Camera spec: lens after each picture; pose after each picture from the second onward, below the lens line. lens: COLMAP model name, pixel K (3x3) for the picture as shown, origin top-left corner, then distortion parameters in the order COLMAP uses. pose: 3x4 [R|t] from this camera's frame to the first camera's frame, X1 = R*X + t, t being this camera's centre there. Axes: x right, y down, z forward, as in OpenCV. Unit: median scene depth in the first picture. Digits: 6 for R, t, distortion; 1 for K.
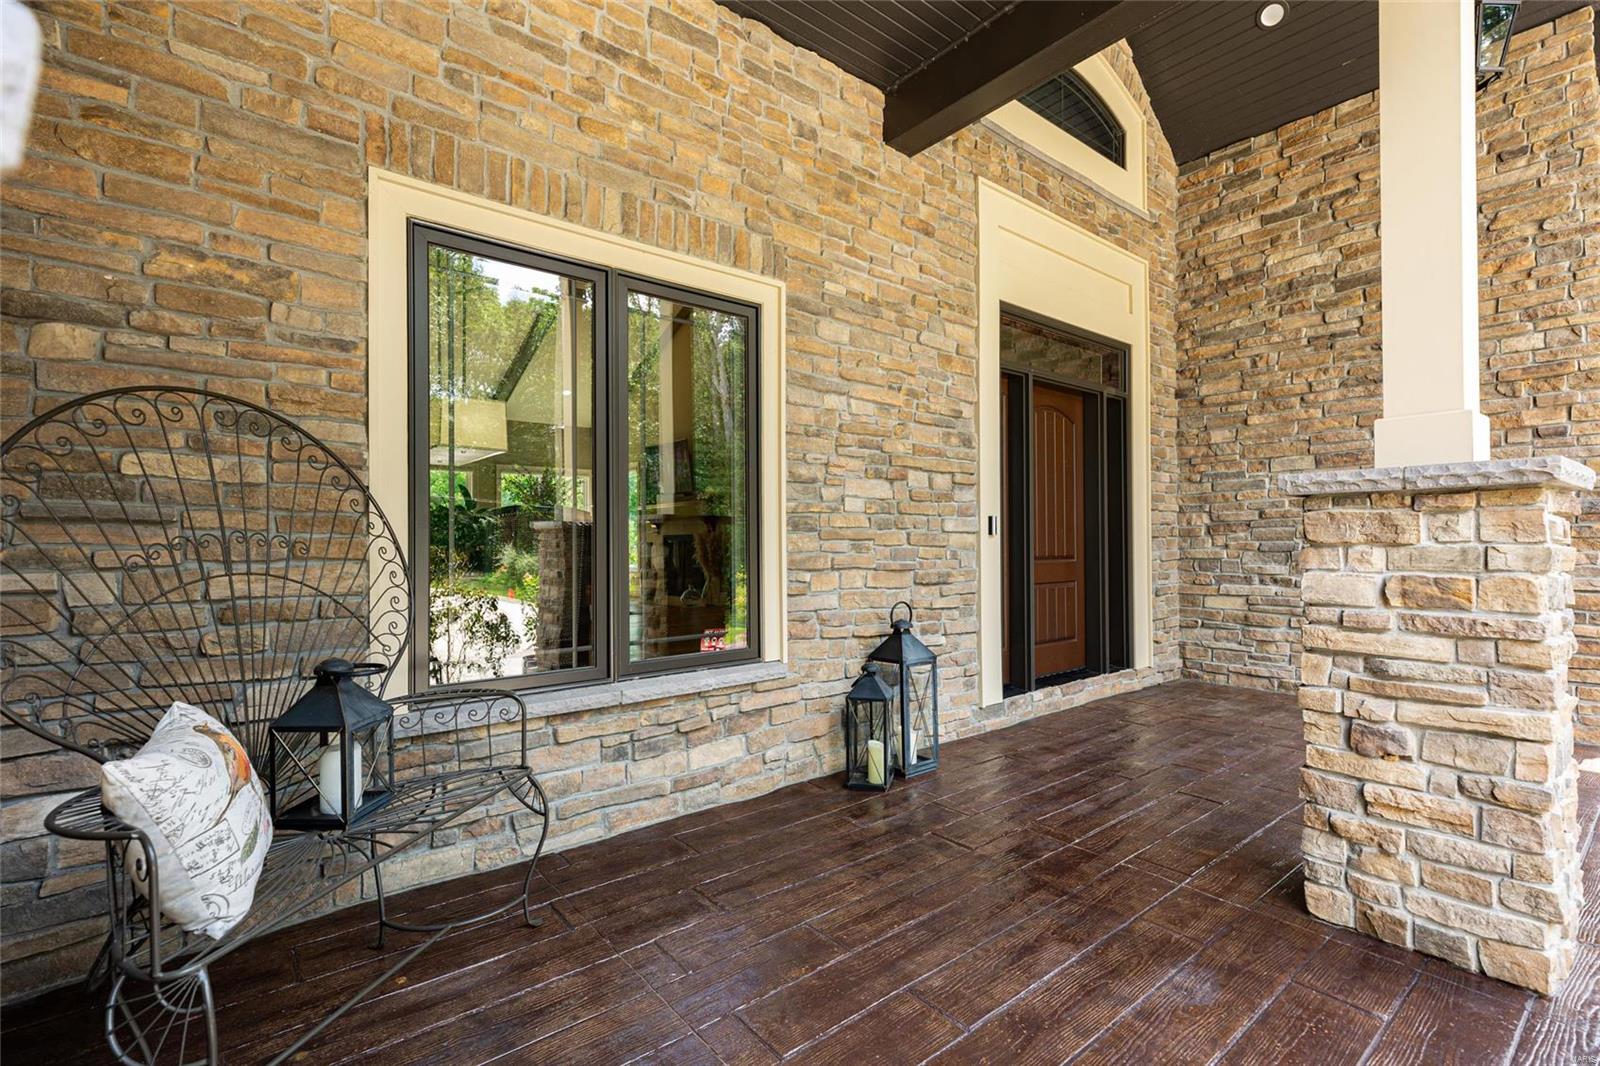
lens RADIAL K [[734.3, 0, 798.7], [0, 734.3, 534.9], [0, 0, 1]] dist [-0.001042, 0.000018]
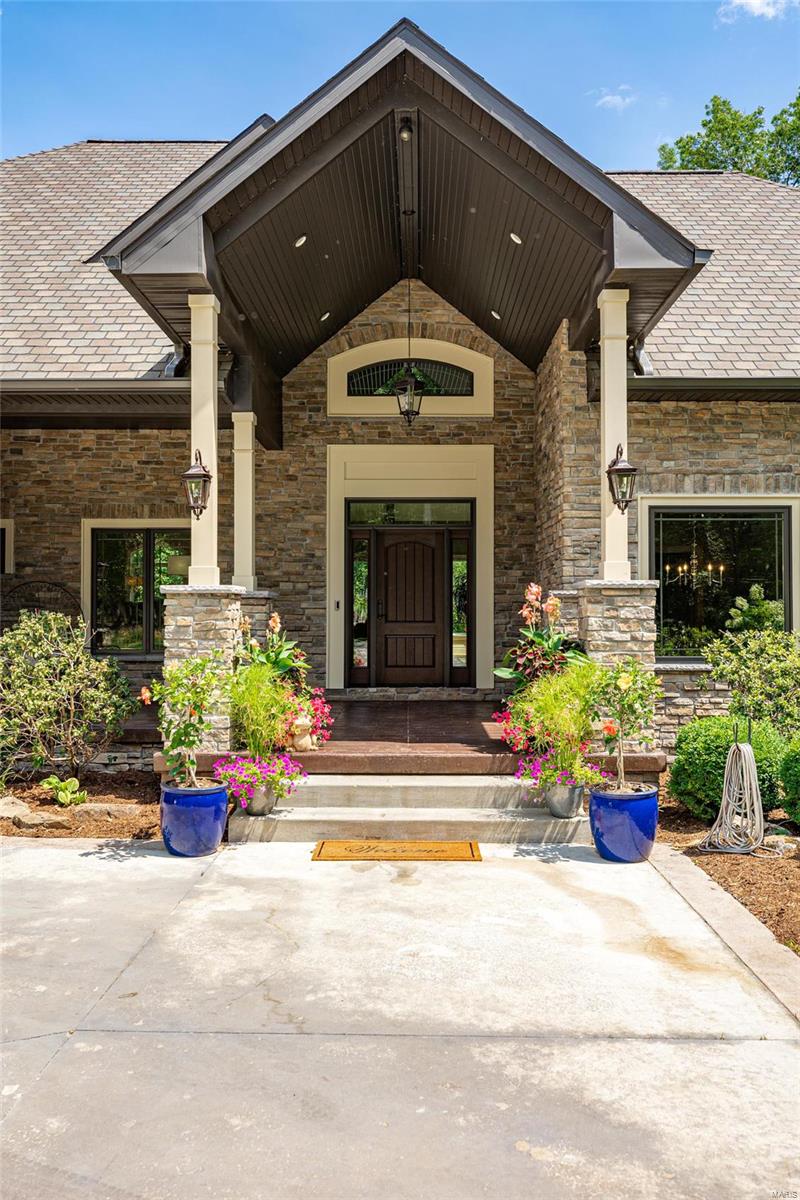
lens RADIAL K [[548.7, 0, 403.9], [0, 548.7, 603.4], [0, 0, 1]] dist [0.002542, 0.000726]
pose [[0.765618, -0.005107, -0.643275, 2.075459], [0.000648, 0.999974, -0.007168, -0.008544], [0.643295, 0.005072, 0.765601, -0.132922]]
